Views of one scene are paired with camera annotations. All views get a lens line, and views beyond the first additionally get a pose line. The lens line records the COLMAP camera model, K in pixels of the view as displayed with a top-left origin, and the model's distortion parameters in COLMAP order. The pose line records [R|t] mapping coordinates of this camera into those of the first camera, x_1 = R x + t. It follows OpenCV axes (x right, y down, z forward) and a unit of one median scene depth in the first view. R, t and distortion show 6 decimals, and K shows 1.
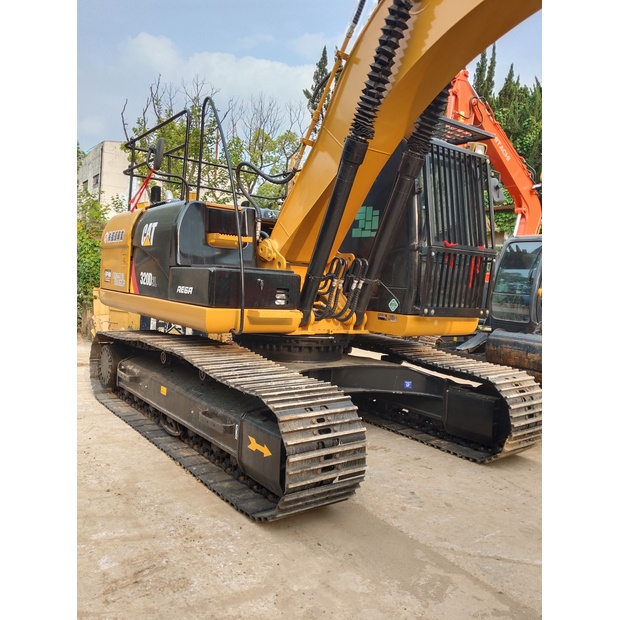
lens RADIAL K [[516.1, 0, 309.1], [0, 516.1, 306.0], [0, 0, 1]] dist [0.128374, -0.237319]
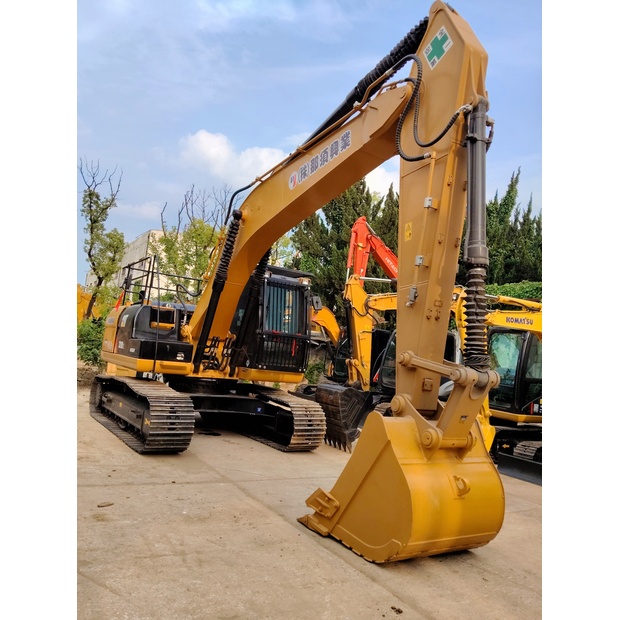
lens RADIAL K [[516.1, 0, 309.1], [0, 516.1, 306.0], [0, 0, 1]] dist [0.128374, -0.237319]
pose [[0.996405, 0.031578, -0.078612, 0.540643], [-0.043275, 0.987456, -0.151846, 0.070148], [0.072831, 0.154702, 0.985273, -0.868797]]
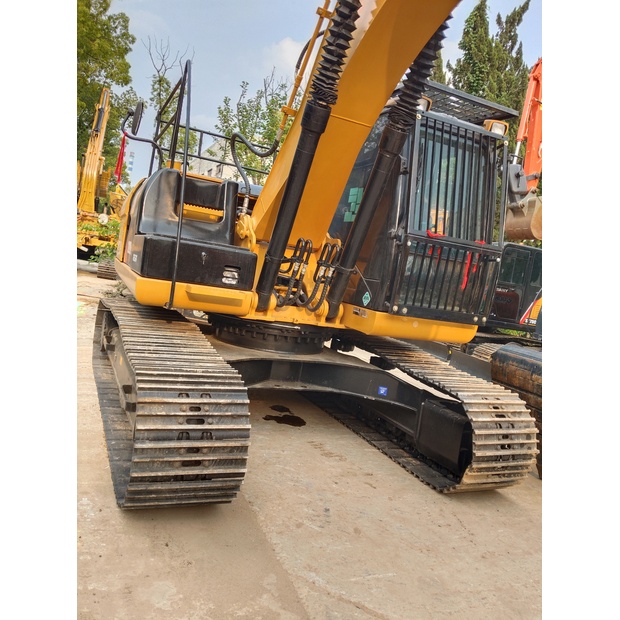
lens RADIAL K [[516.1, 0, 309.1], [0, 516.1, 306.0], [0, 0, 1]] dist [0.128374, -0.237319]
pose [[0.971582, 0.106547, -0.211370, 0.266201], [-0.105776, 0.994277, 0.014985, 0.007761], [0.211757, 0.007799, 0.977291, 0.116843]]
